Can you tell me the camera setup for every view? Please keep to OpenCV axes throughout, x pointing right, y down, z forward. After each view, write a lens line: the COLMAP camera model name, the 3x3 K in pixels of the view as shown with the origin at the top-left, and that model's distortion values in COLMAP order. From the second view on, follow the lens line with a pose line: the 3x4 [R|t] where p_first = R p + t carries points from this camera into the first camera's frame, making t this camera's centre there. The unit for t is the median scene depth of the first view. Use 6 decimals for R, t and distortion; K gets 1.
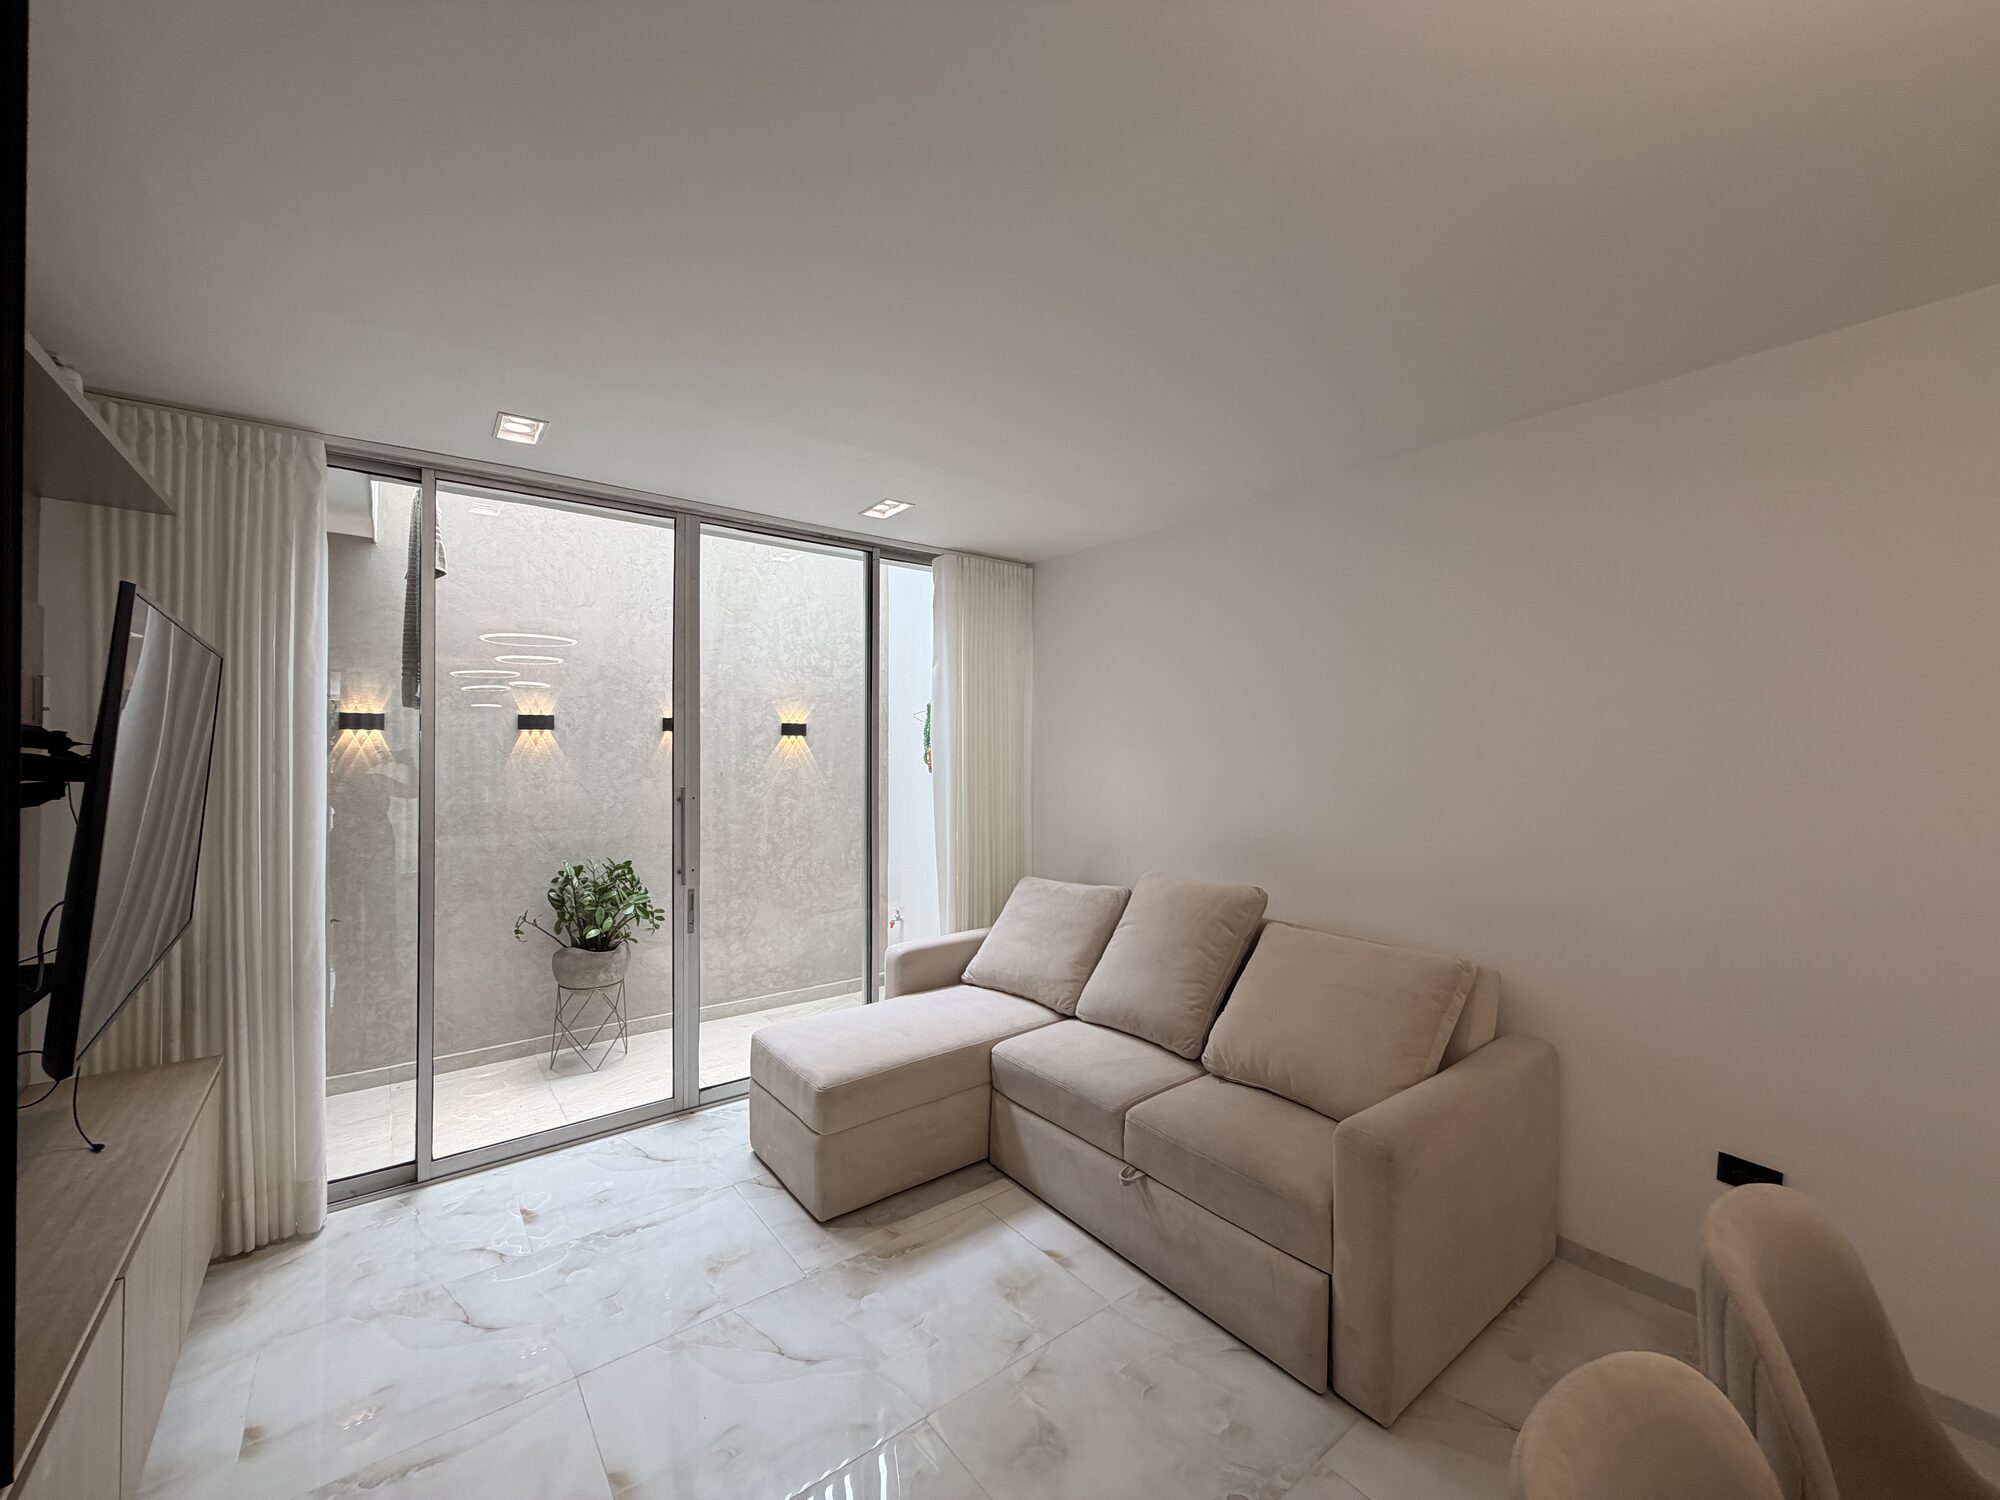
lens RADIAL K [[796.8, 0, 992.4], [0, 796.8, 746.4], [0, 0, 1]] dist [-0.001160, -0.000047]
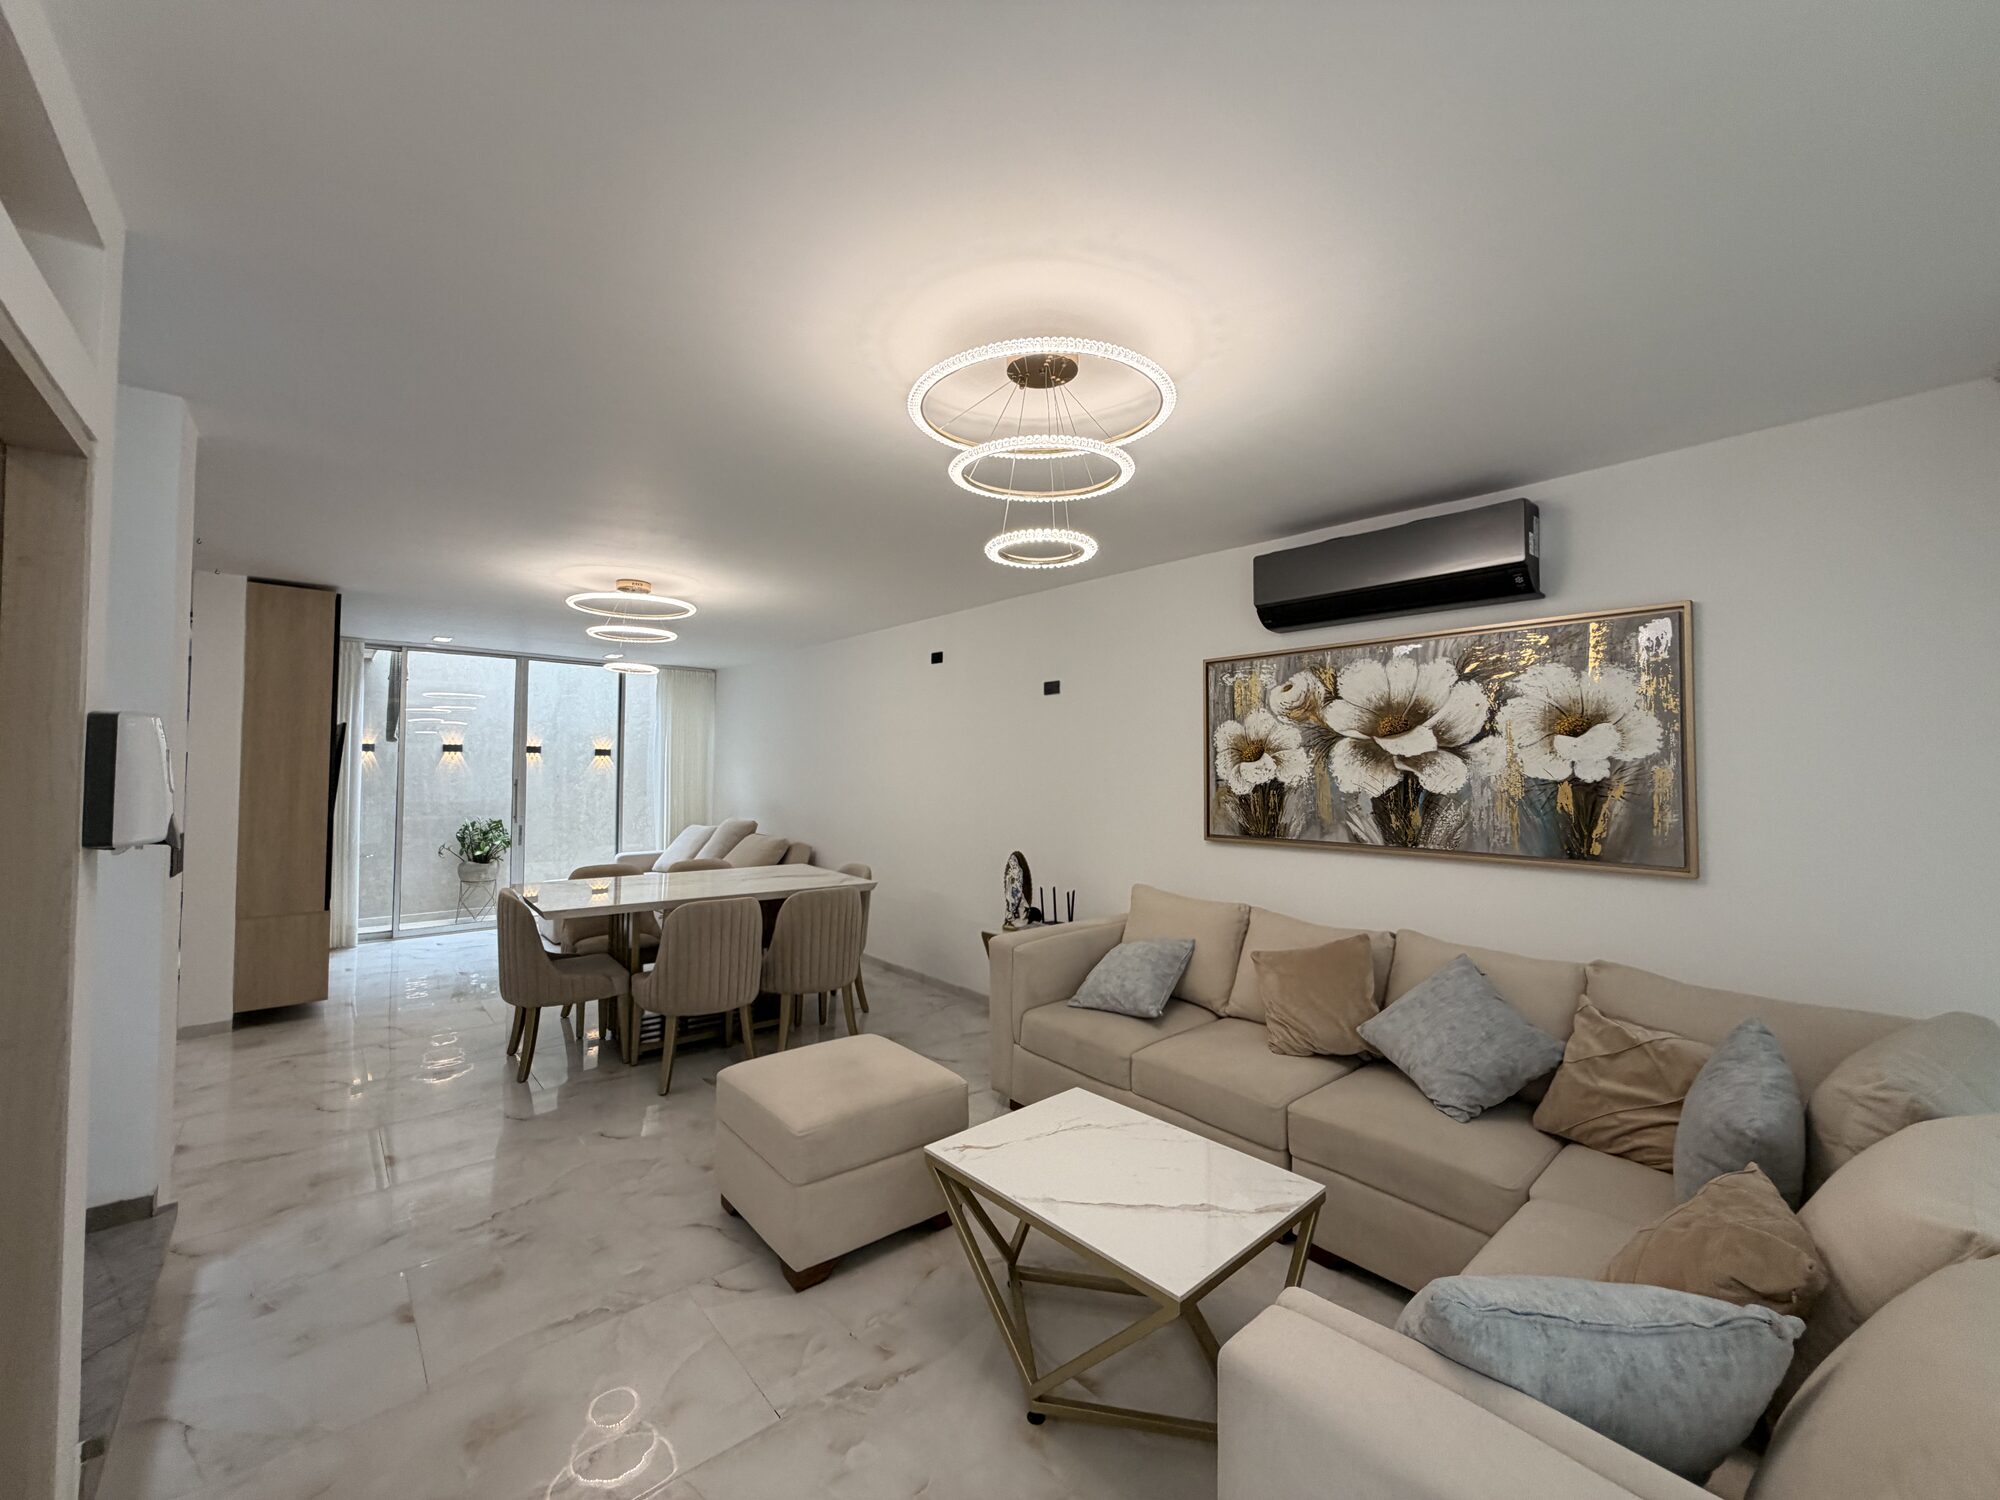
lens RADIAL K [[796.8, 0, 992.4], [0, 796.8, 746.4], [0, 0, 1]] dist [-0.001160, -0.000047]
pose [[0.998315, 0.010267, 0.057110, 0.630582], [-0.008902, 0.999670, -0.024105, 0.000864], [-0.057338, 0.023556, 0.998077, -1.015409]]
